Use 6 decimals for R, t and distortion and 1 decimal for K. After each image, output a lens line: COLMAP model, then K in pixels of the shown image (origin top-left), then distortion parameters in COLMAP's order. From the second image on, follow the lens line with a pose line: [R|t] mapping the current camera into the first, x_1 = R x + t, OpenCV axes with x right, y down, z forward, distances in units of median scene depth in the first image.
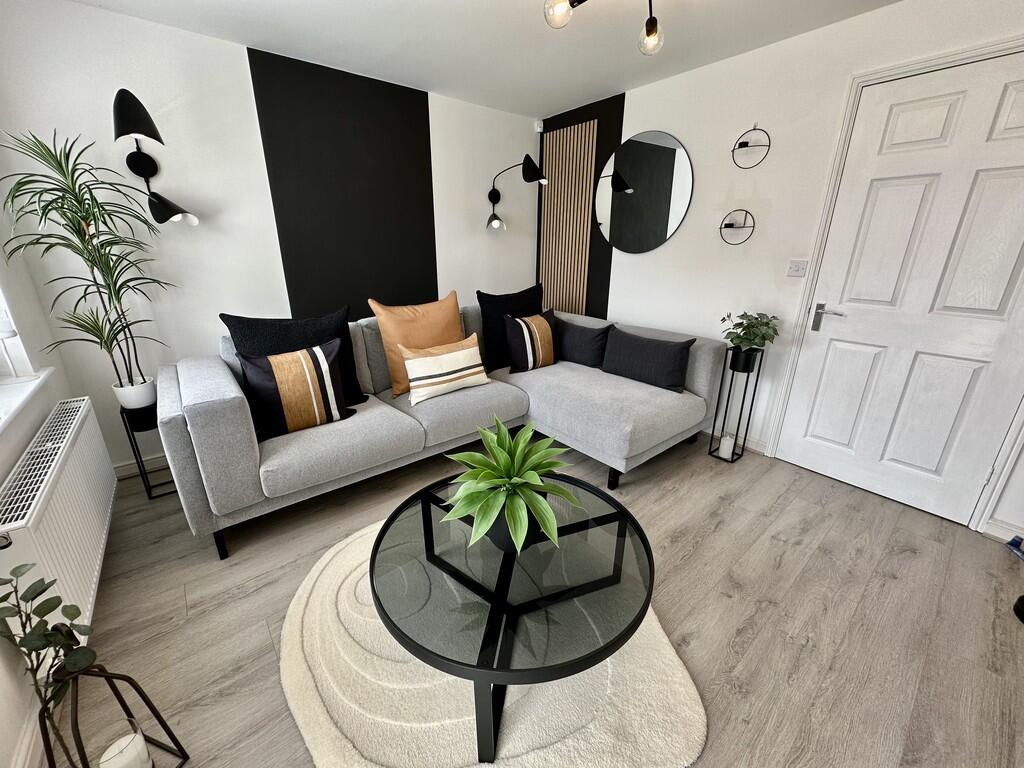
lens RADIAL K [[407.5, 0, 509.9], [0, 407.5, 380.8], [0, 0, 1]] dist [-0.000835, 0.000369]
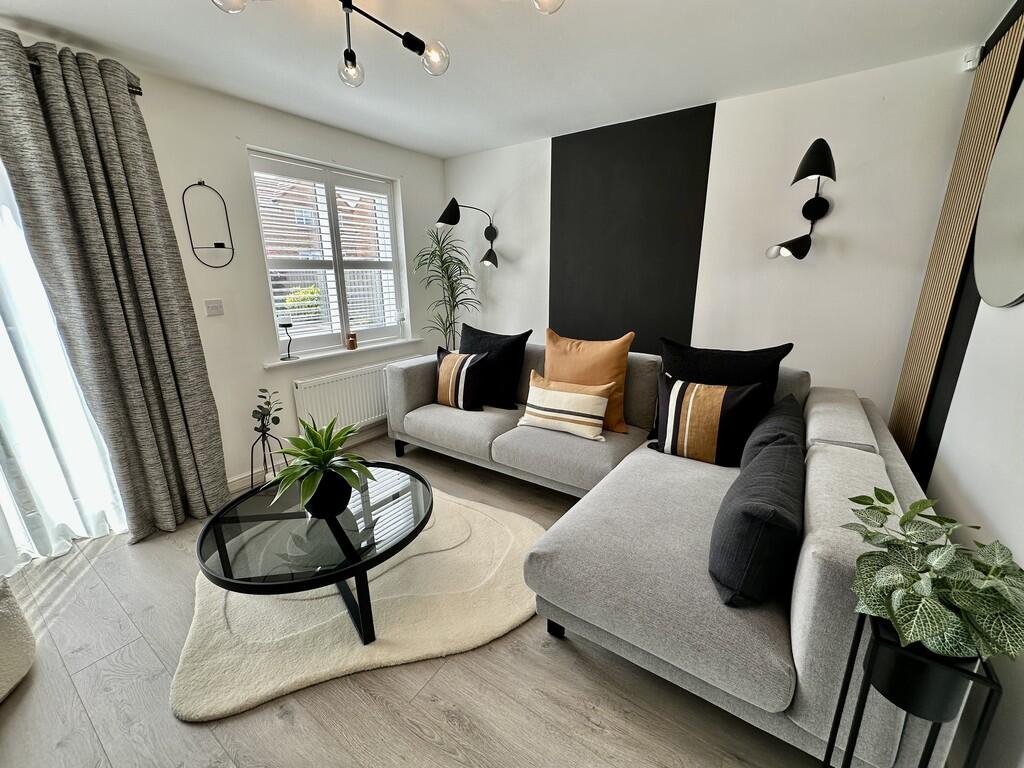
lens RADIAL K [[407.5, 0, 508.3], [0, 407.5, 385.6], [0, 0, 1]] dist [-0.000835, 0.000369]
pose [[0.276916, 0.240992, -0.930183, 0.767948], [-0.299502, 0.941462, 0.154752, -0.209046], [0.913026, 0.235738, 0.332884, 0.610558]]
